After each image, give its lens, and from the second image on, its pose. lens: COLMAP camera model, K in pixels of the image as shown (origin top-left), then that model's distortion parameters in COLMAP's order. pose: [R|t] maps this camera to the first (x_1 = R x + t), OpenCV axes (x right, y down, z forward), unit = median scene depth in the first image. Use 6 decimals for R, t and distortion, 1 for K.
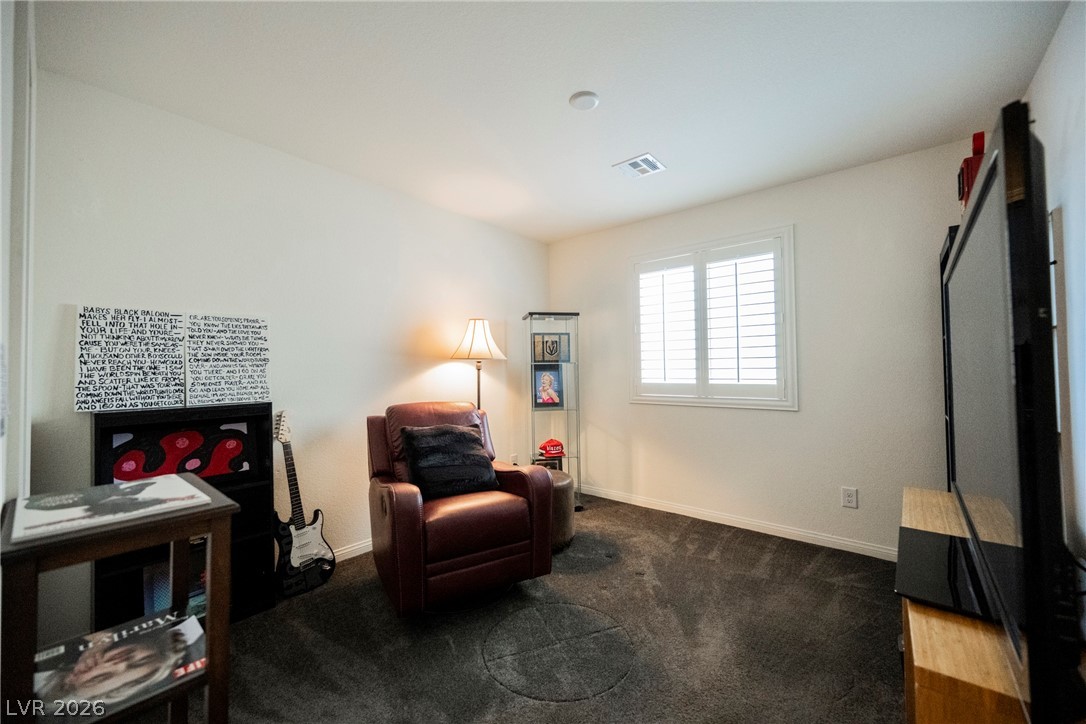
lens RADIAL K [[423.1, 0, 543.0], [0, 423.1, 361.3], [0, 0, 1]] dist [-0.000135, -0.000021]
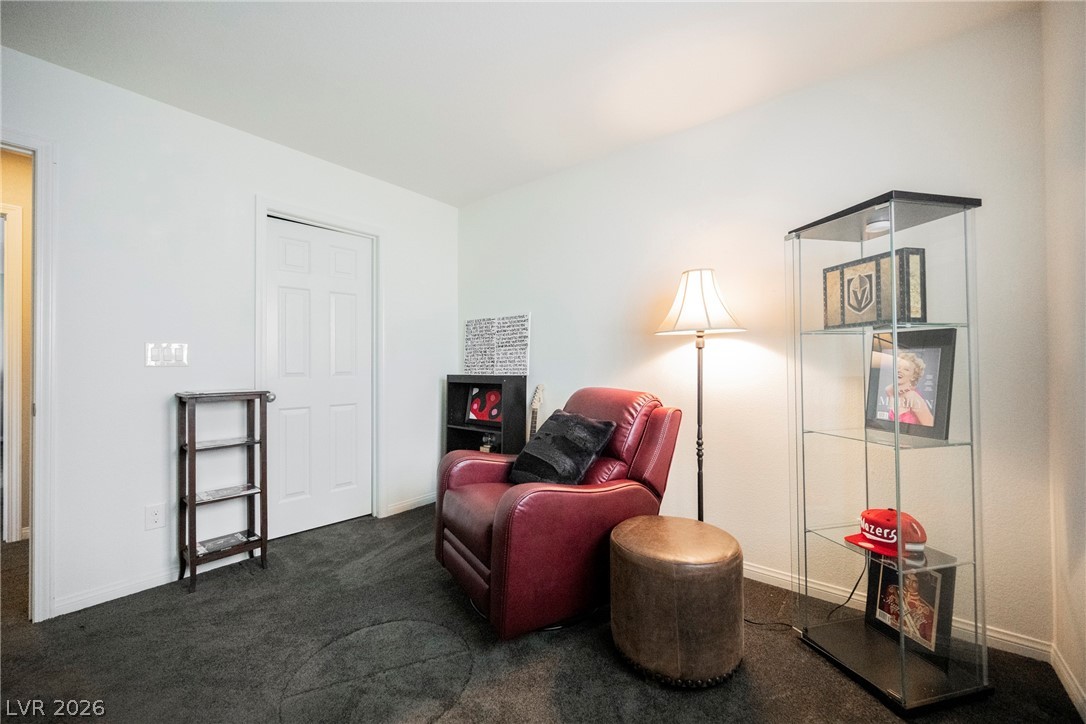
lens RADIAL K [[423.1, 0, 543.0], [0, 423.1, 361.3], [0, 0, 1]] dist [-0.000135, -0.000021]
pose [[0.030576, 0.004451, -0.999523, 0.442818], [0.021223, 0.999762, 0.005101, 0.028188], [0.999307, -0.021369, 0.030474, 0.660330]]
